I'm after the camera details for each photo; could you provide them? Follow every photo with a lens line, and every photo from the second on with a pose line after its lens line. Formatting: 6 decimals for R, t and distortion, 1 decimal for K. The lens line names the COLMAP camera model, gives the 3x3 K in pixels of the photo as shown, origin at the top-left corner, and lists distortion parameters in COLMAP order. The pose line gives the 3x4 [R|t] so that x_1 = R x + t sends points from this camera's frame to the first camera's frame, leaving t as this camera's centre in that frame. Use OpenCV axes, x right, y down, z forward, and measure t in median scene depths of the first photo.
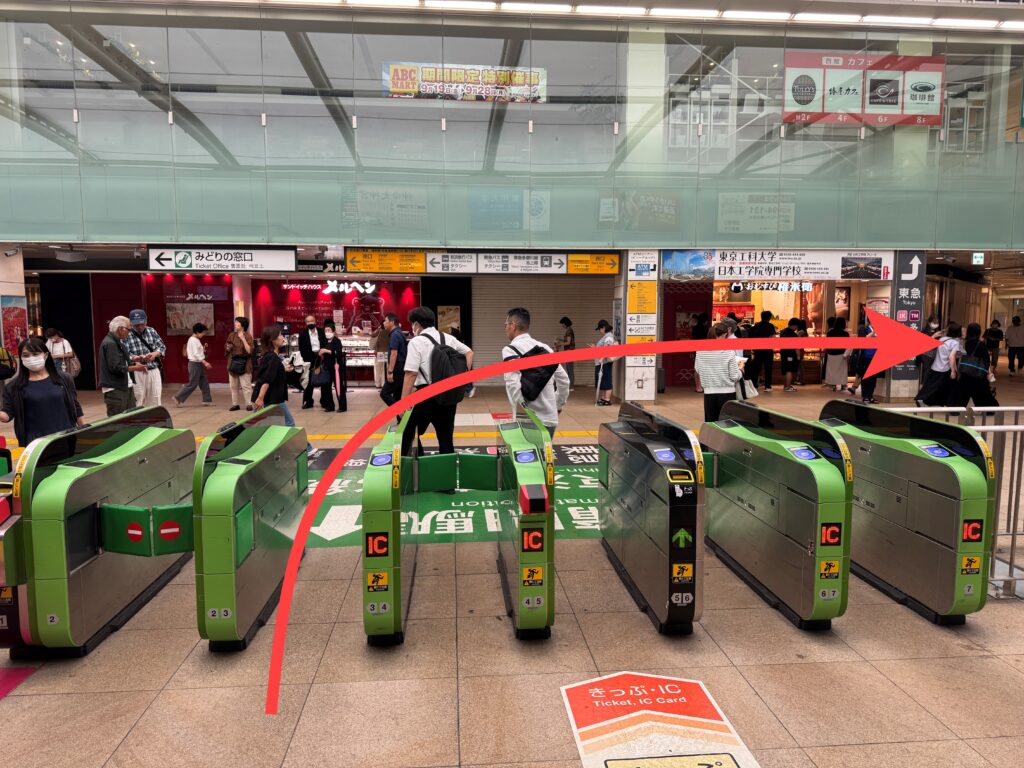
lens RADIAL K [[714.6, 0, 507.2], [0, 714.6, 385.4], [0, 0, 1]] dist [0.083366, -0.004788]
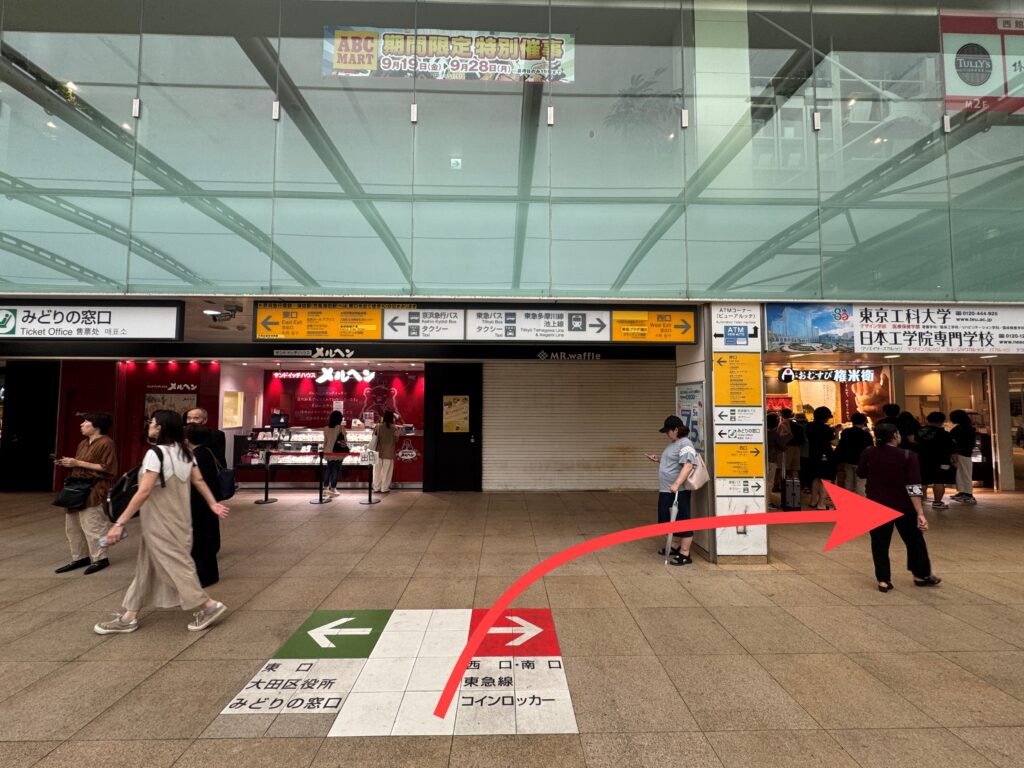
lens RADIAL K [[410.7, 0, 514.5], [0, 410.7, 379.8], [0, 0, 1]] dist [0.002269, -0.000377]
pose [[0.998438, -0.000717, -0.055858, 0.020218], [-0.008119, 0.987438, -0.157796, -0.066998], [0.055269, 0.158003, 0.985891, 0.650501]]
